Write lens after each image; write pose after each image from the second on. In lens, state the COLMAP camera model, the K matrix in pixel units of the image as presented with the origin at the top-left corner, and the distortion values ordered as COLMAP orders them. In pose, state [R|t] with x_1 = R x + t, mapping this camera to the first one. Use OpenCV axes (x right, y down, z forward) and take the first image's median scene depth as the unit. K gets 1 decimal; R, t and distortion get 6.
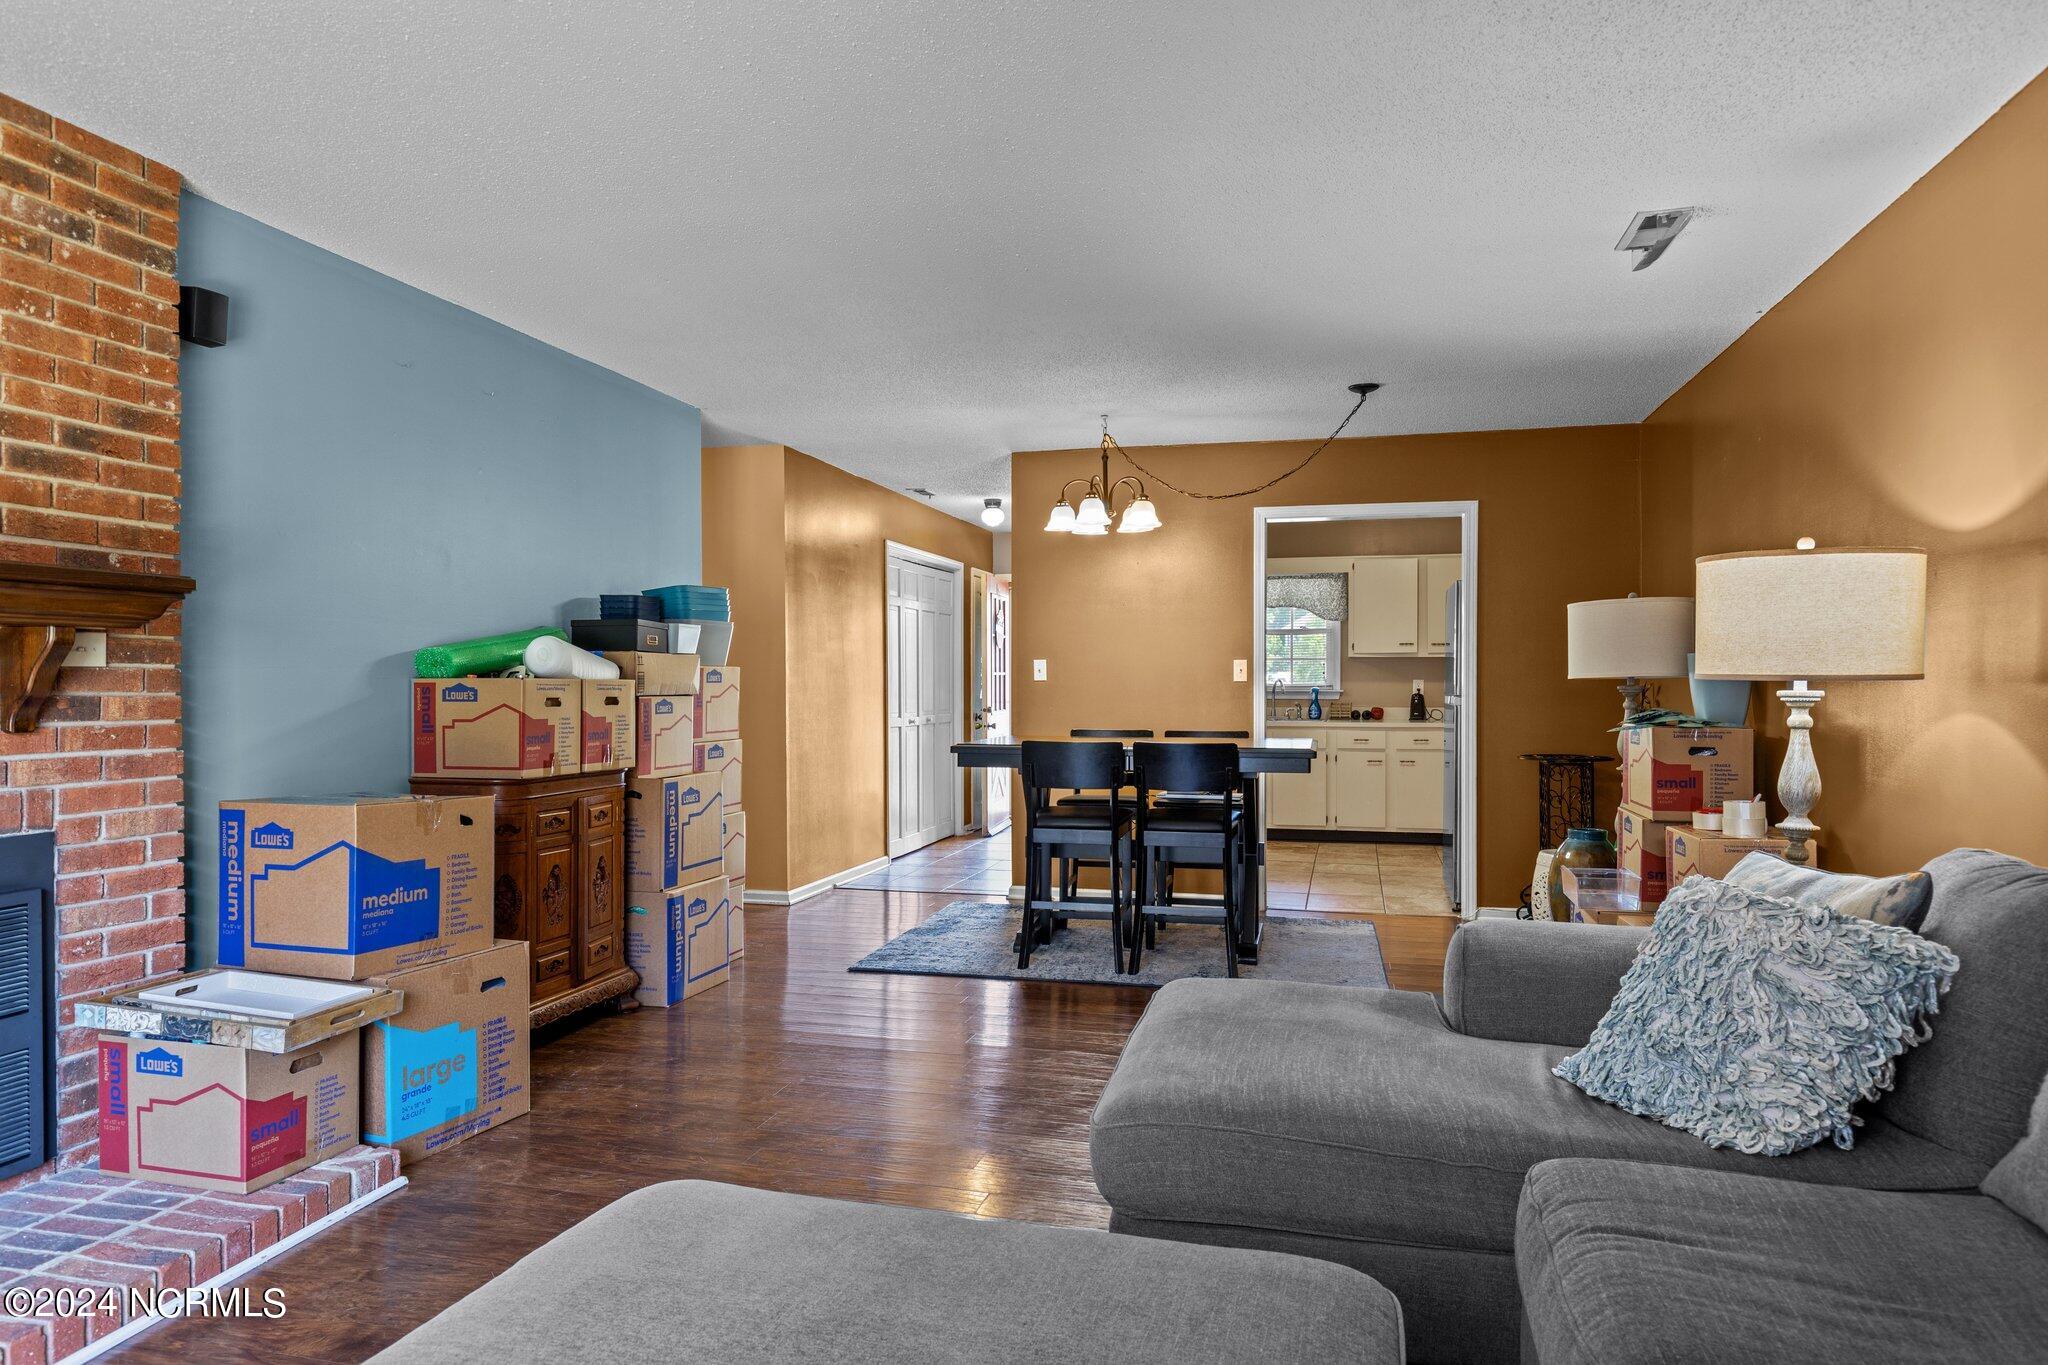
lens RADIAL K [[1258.9, 0, 1025.6], [0, 1258.9, 691.4], [0, 0, 1]] dist [0.001750, 0.000973]
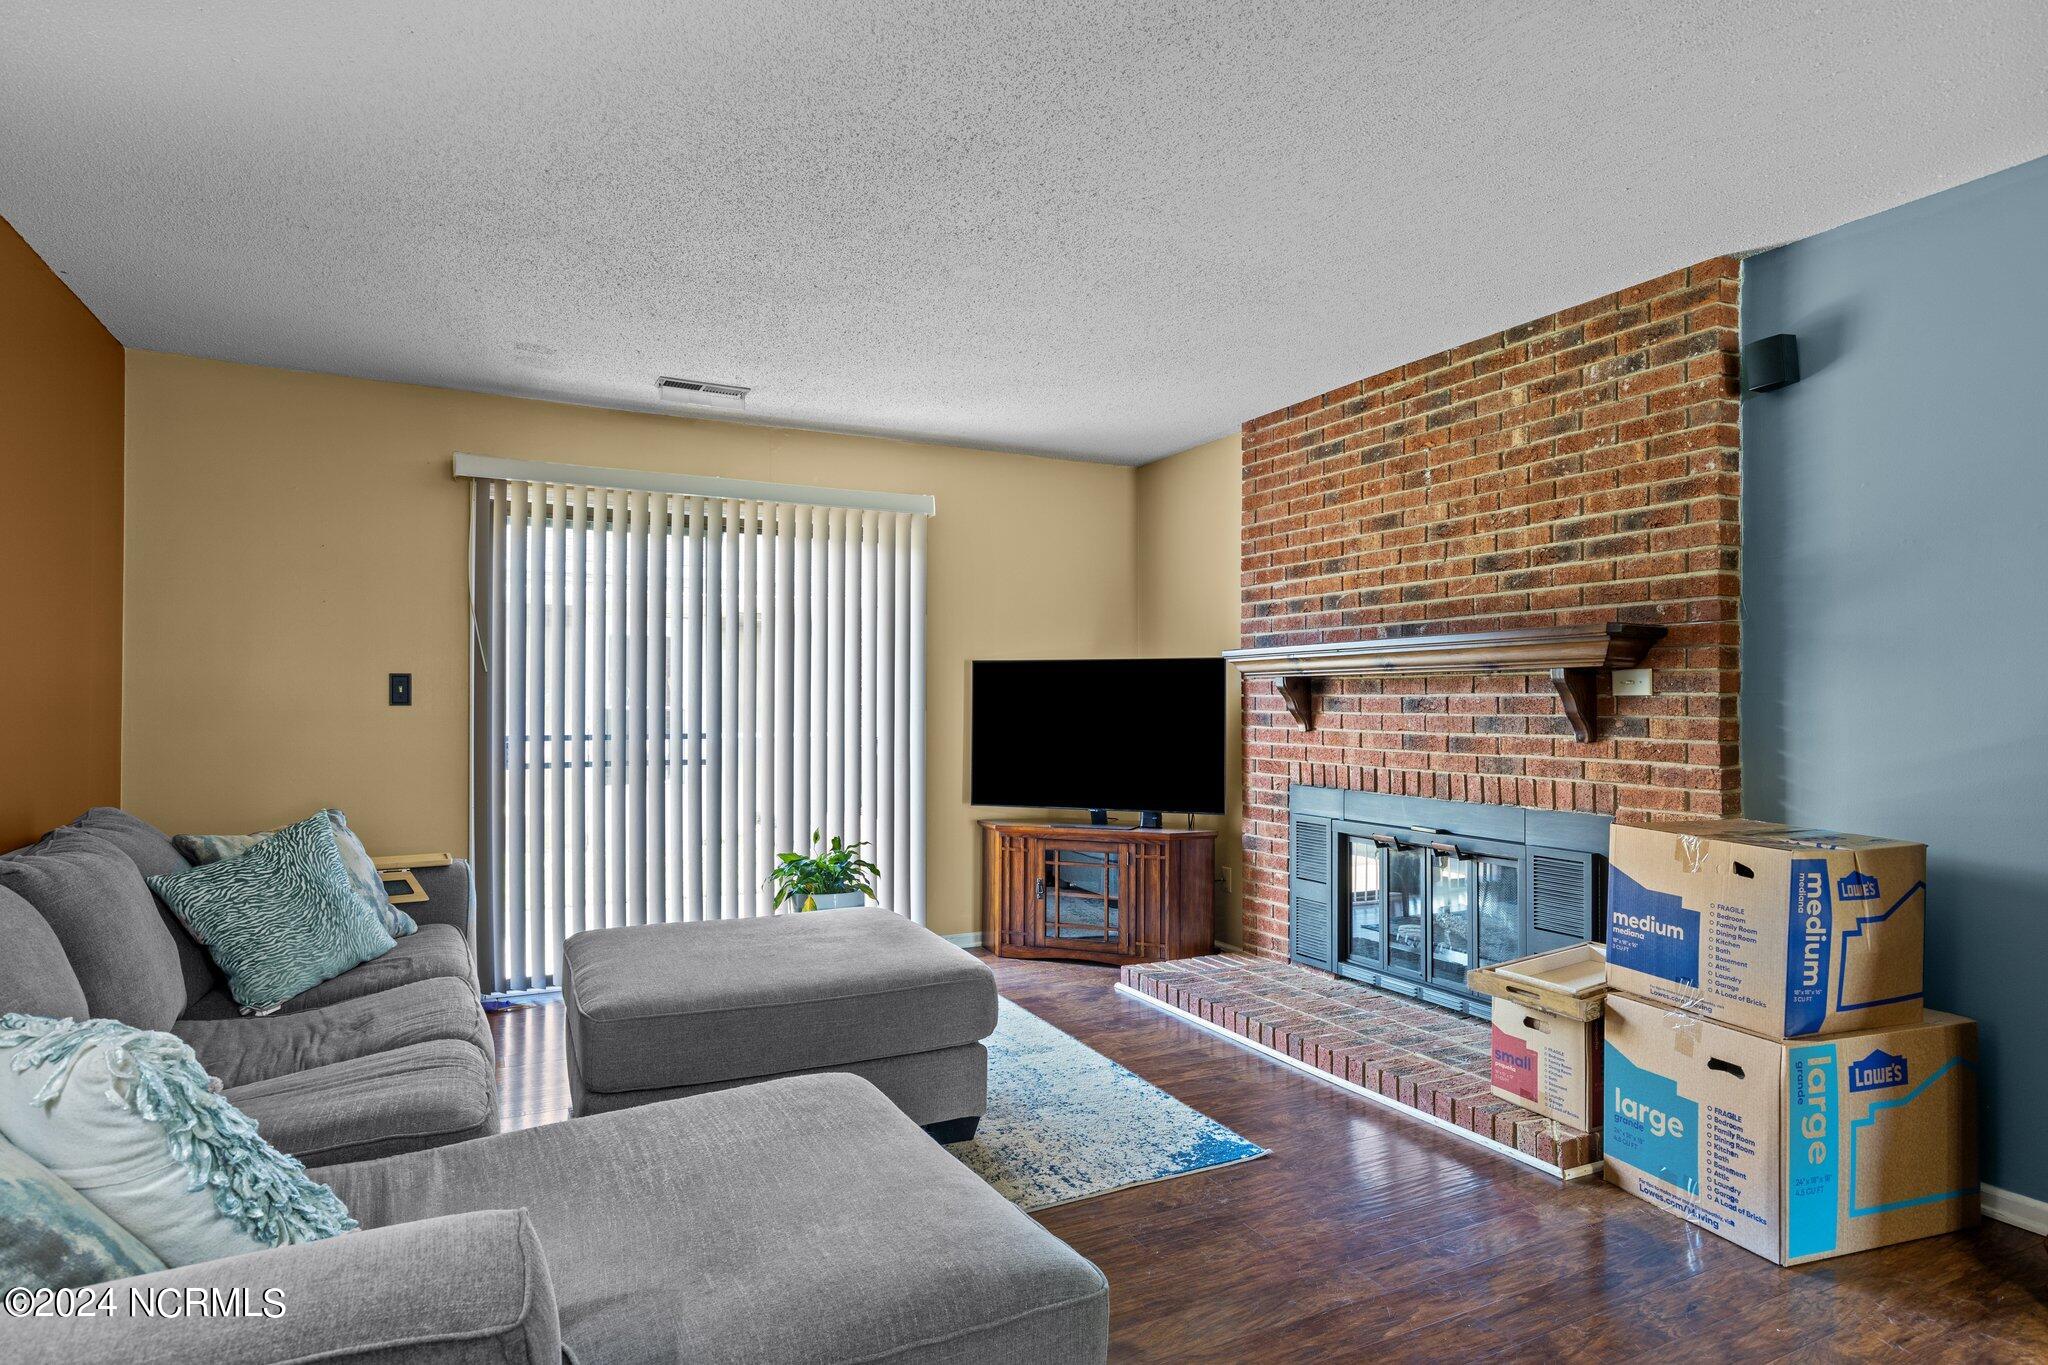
lens RADIAL K [[1115.8, 0, 1026.7], [0, 1115.8, 694.6], [0, 0, 1]] dist [0.002873, -0.000283]
pose [[-0.751354, -0.006951, -0.659863, 0.479715], [-0.007868, 0.999968, -0.001575, -0.013517], [0.659852, 0.004009, -0.751385, 1.421791]]
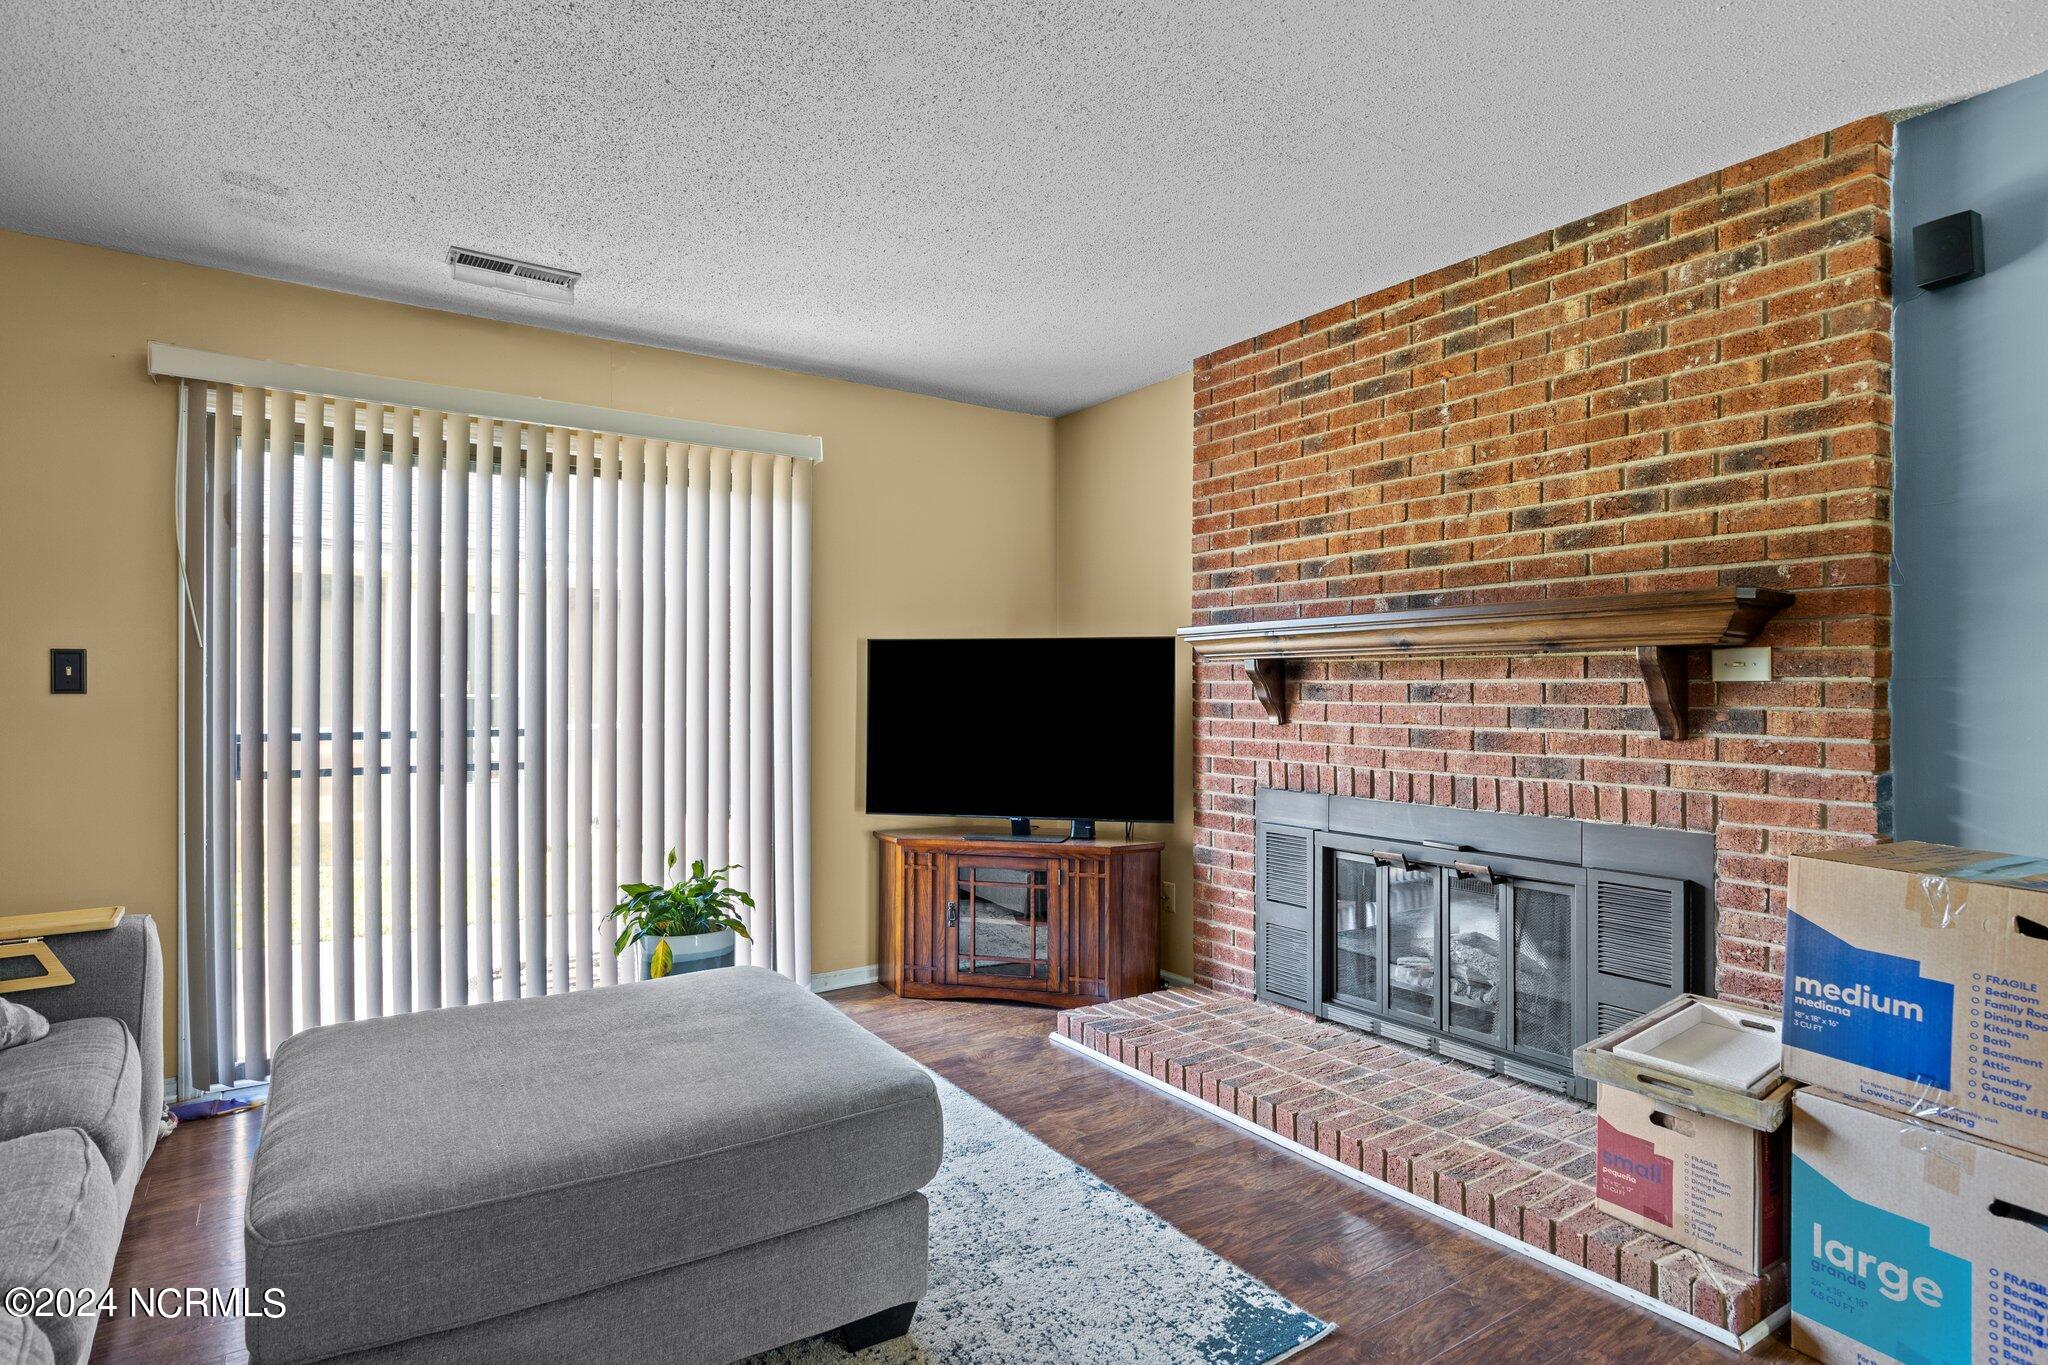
lens RADIAL K [[1071.8, 0, 1032.0], [0, 1071.8, 687.8], [0, 0, 1]] dist [-0.001029, -0.000039]
pose [[-0.656334, -0.004077, -0.754460, 0.289086], [-0.008950, 0.999957, 0.002382, -0.010795], [0.754418, 0.008315, -0.656342, 1.109899]]
